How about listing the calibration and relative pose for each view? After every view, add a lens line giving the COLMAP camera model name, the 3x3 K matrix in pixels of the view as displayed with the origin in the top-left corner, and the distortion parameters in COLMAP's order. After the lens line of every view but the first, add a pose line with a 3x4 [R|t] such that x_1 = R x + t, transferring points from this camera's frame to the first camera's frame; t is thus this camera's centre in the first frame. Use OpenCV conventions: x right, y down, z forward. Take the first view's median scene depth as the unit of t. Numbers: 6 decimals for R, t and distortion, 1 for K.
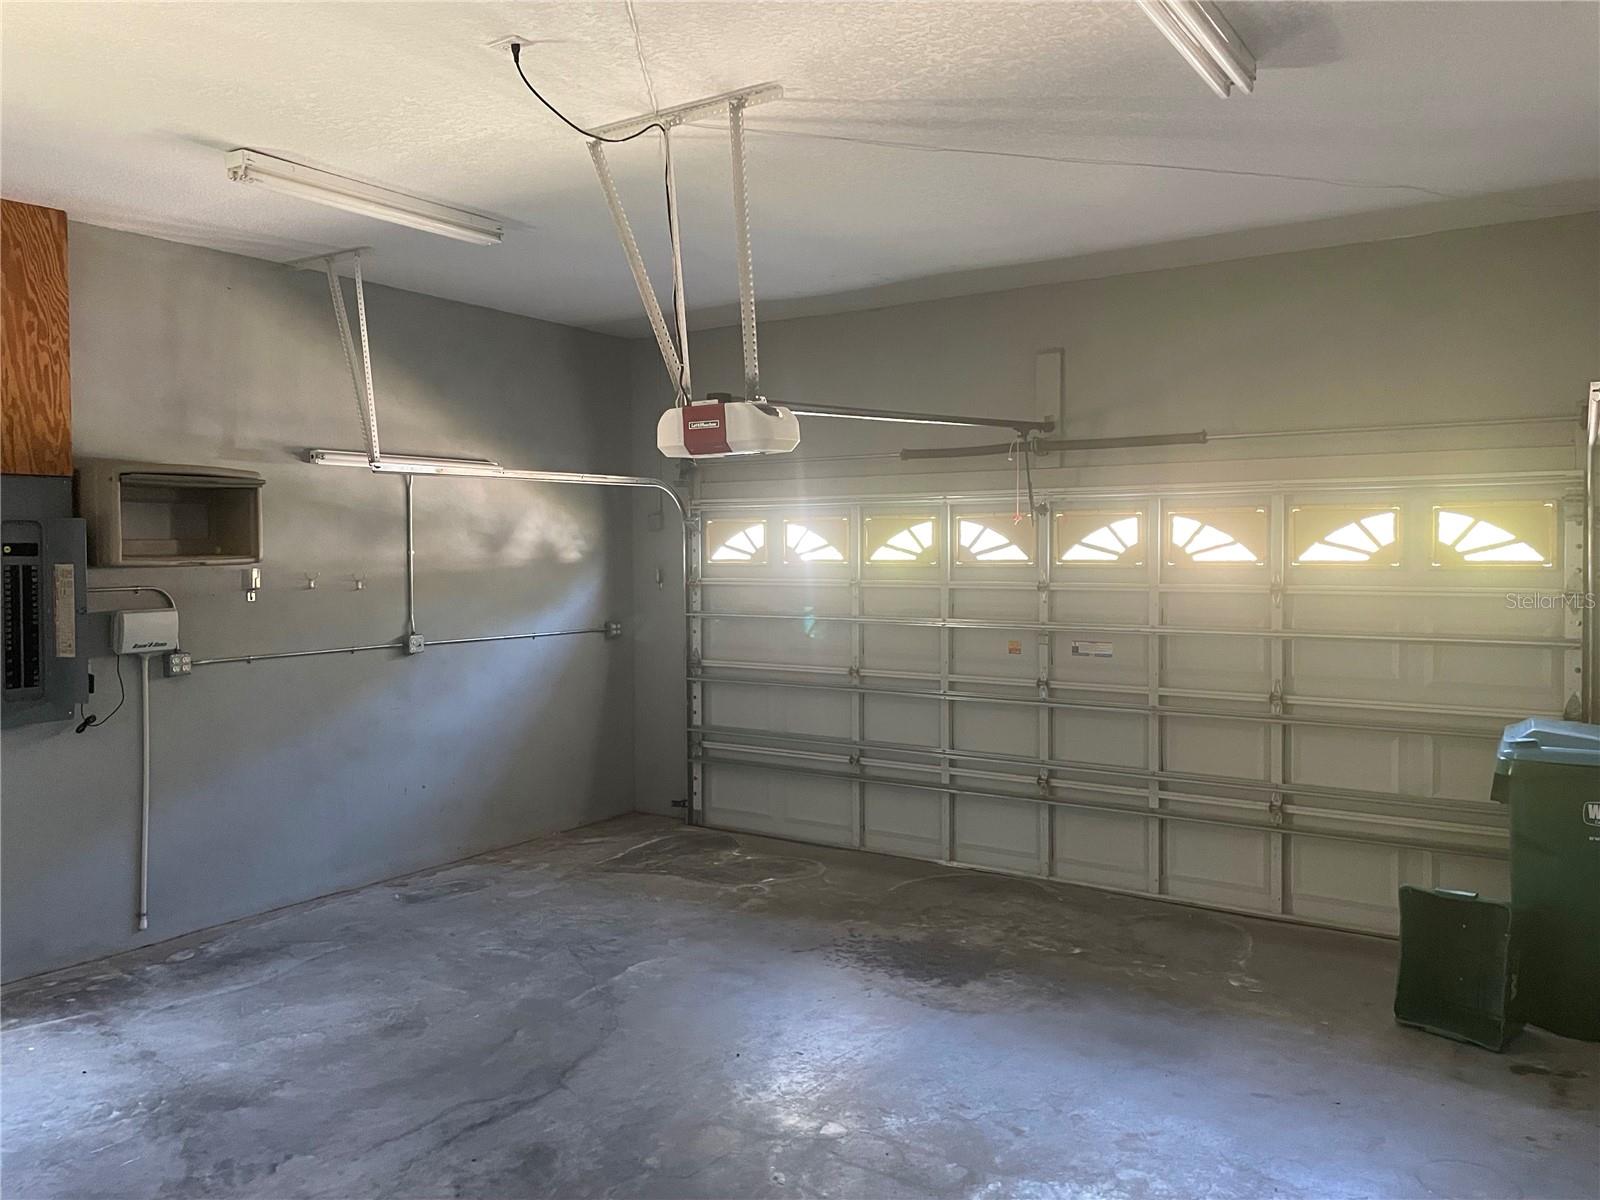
lens RADIAL K [[1216.2, 0, 798.1], [0, 1216.2, 589.4], [0, 0, 1]] dist [0.030798, 0.000906]
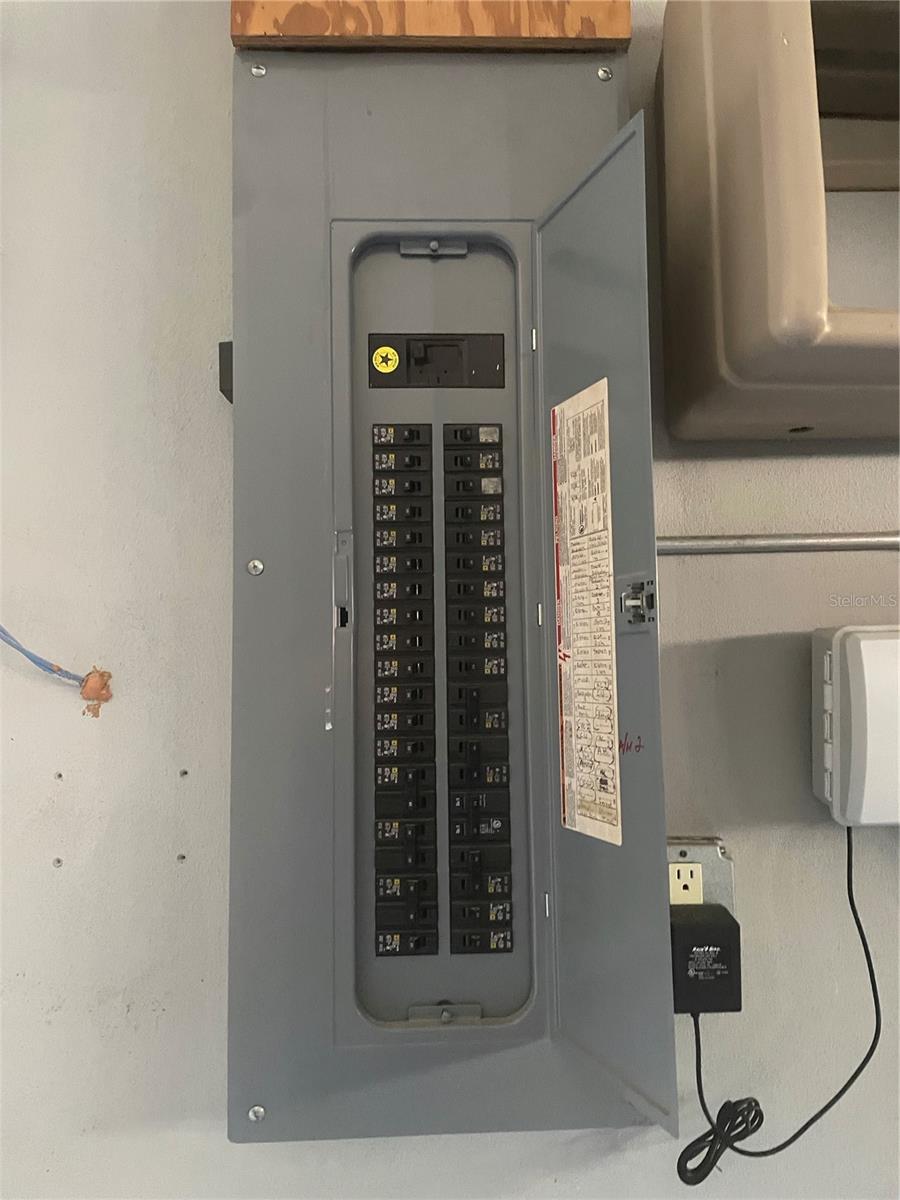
lens RADIAL K [[912.2, 0, 448.1], [0, 912.2, 596.9], [0, 0, 1]] dist [0.030798, 0.000906]
pose [[0.575204, -0.075392, -0.814528, -0.482101], [-0.007427, 0.995221, -0.097362, 0.030509], [0.817976, 0.062053, 0.571895, 0.891060]]
